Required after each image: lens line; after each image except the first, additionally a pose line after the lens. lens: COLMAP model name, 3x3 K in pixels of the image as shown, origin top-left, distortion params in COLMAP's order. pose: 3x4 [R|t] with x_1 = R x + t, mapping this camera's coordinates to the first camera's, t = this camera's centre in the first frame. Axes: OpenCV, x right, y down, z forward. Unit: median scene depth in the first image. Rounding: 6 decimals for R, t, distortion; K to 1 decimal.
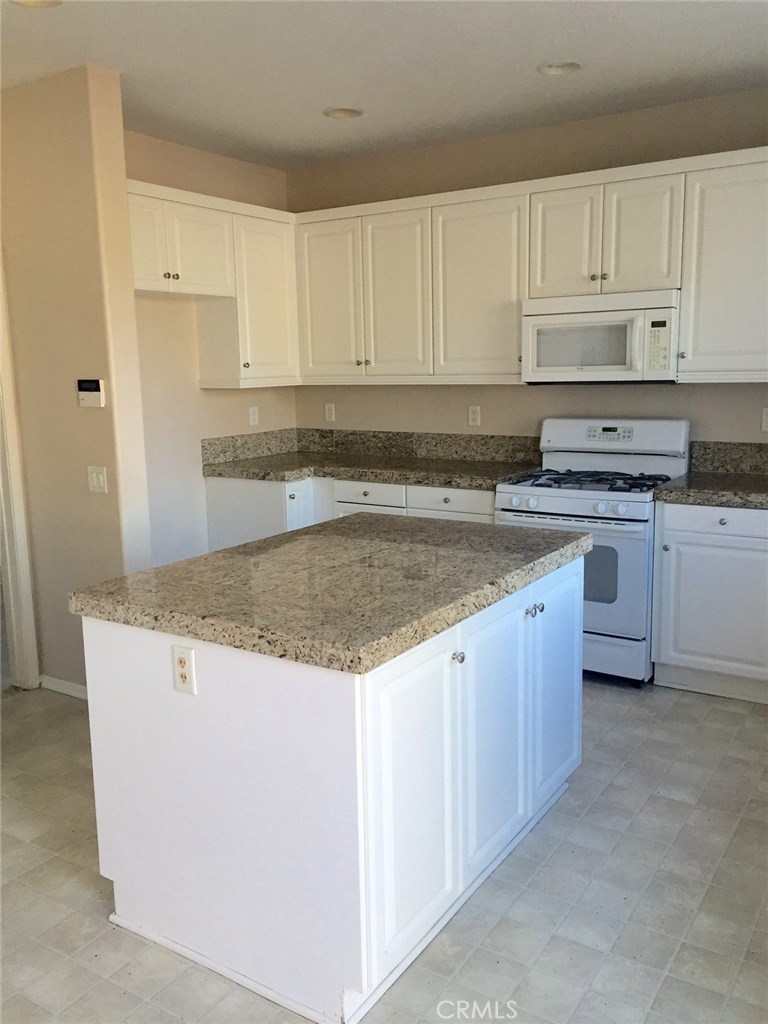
lens RADIAL K [[861.3, 0, 384.0], [0, 861.3, 512.0], [0, 0, 1]] dist [0.070446, -0.085779]
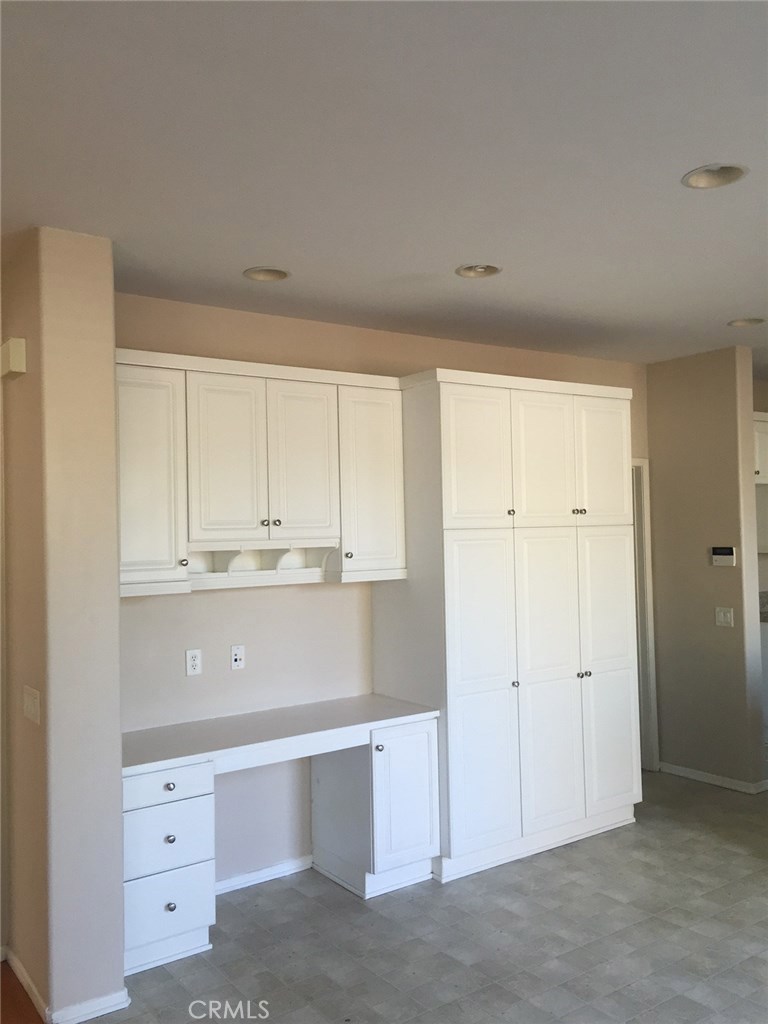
lens RADIAL K [[861.3, 0, 384.0], [0, 861.3, 512.0], [0, 0, 1]] dist [0.070446, -0.085779]
pose [[0.927909, -0.013910, -0.372546, -0.284334], [-0.055738, 0.982895, -0.175528, 0.066733], [0.368615, 0.183639, 0.911262, -0.474664]]
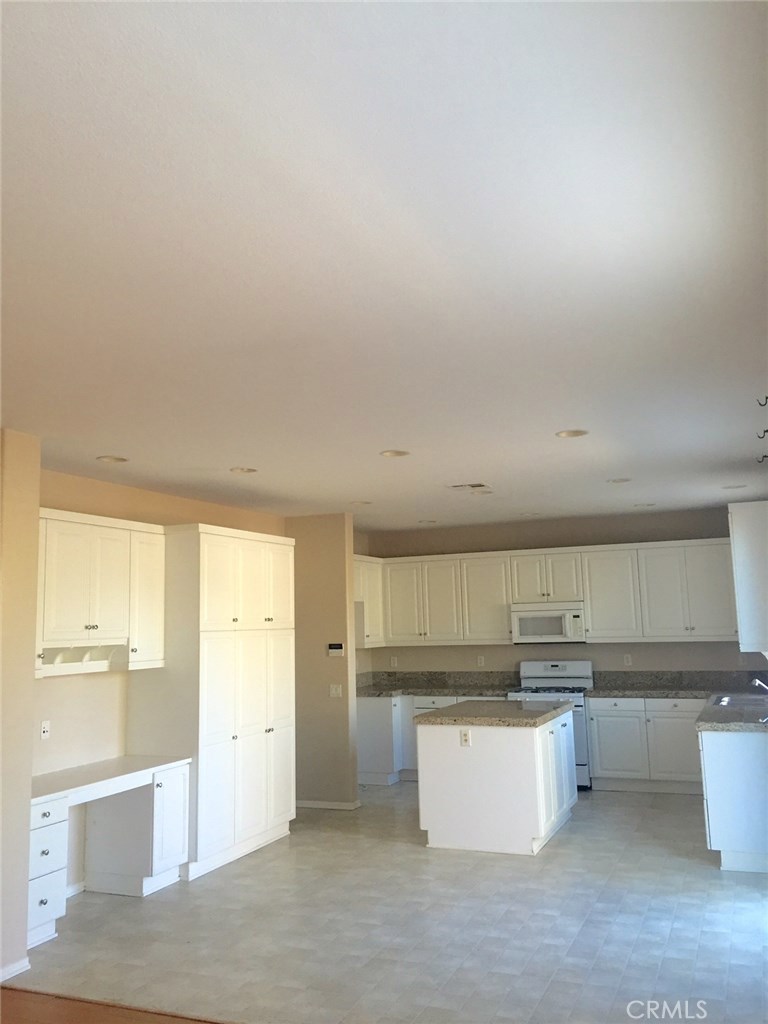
lens RADIAL K [[861.3, 0, 384.0], [0, 861.3, 512.0], [0, 0, 1]] dist [0.070446, -0.085779]
pose [[0.984226, 0.015040, 0.176276, -0.535037], [0.039122, 0.953211, -0.299763, 0.165054], [-0.172537, 0.301931, 0.937587, -1.021274]]
